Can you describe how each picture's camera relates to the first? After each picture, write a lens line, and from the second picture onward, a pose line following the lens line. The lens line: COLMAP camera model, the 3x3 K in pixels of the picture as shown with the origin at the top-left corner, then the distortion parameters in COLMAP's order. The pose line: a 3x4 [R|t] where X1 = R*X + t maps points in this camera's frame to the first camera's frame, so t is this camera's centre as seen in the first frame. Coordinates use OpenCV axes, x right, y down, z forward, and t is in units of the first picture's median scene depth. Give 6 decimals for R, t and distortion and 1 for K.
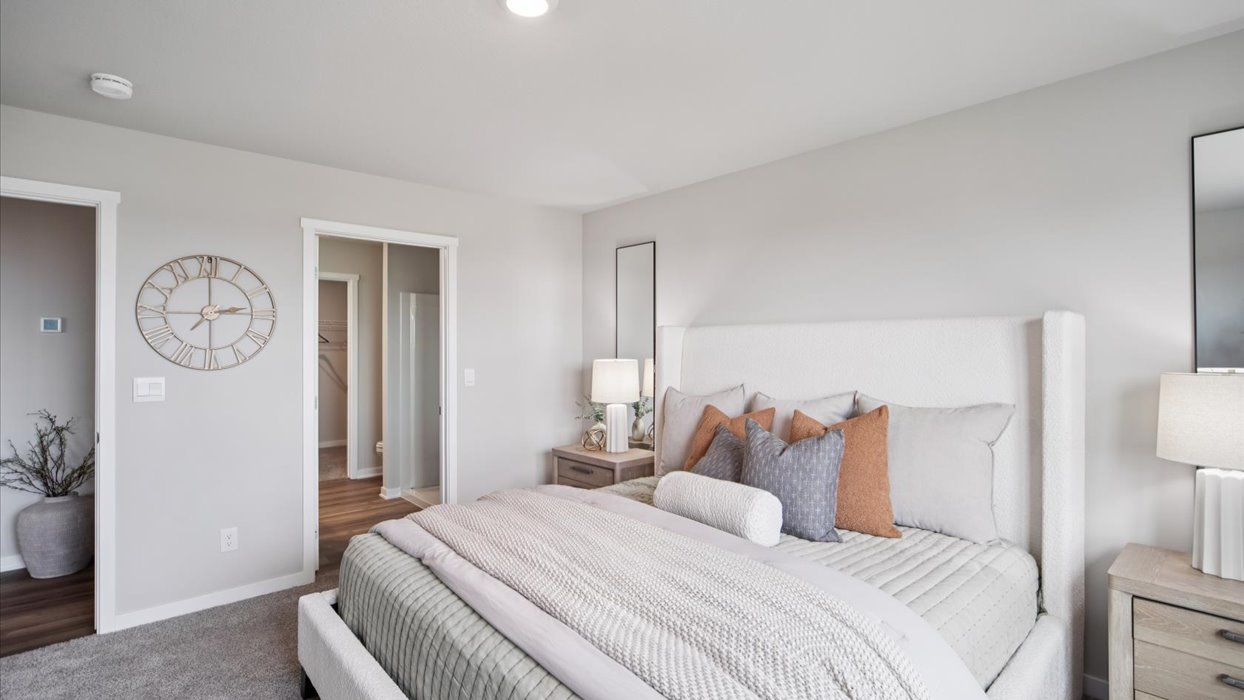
lens RADIAL K [[582.7, 0, 622.0], [0, 582.7, 350.0], [0, 0, 1]] dist [0.001383, 0.000341]
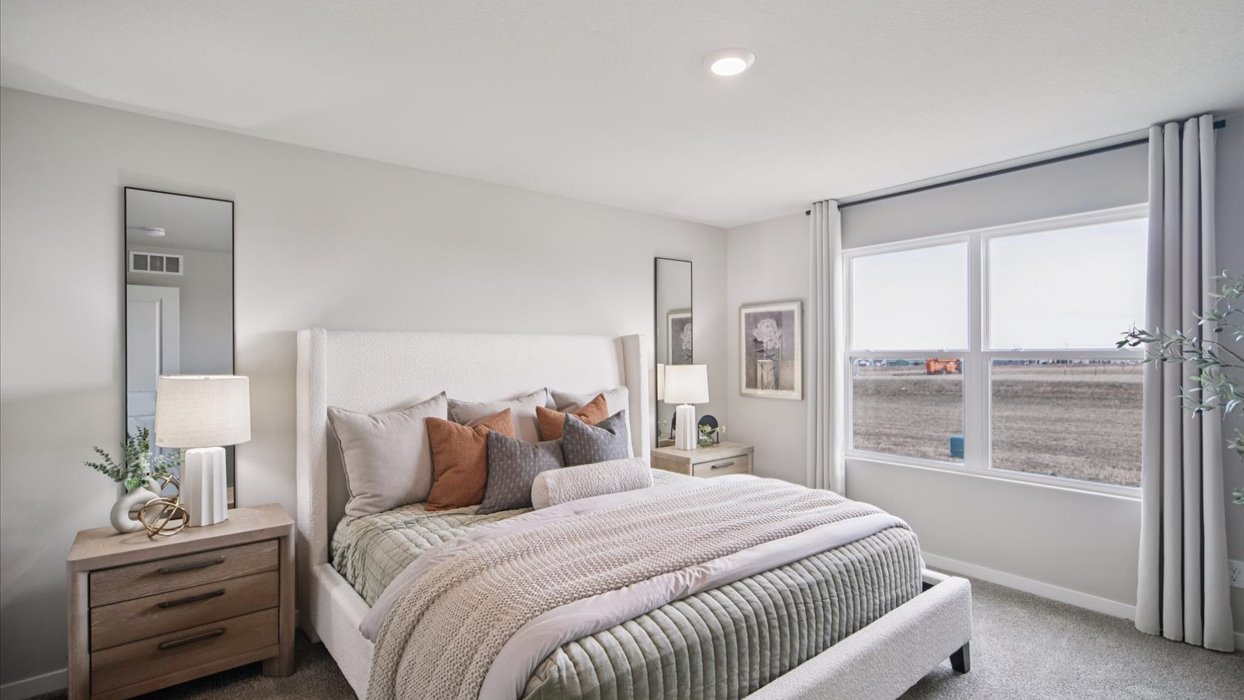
lens RADIAL K [[582.7, 0, 622.0], [0, 582.7, 350.0], [0, 0, 1]] dist [0.001383, 0.000341]
pose [[0.043107, 0.000019, 0.999070, -0.839678], [0.010644, 0.999943, -0.000478, -0.009455], [-0.999014, 0.010655, 0.043105, 0.713312]]
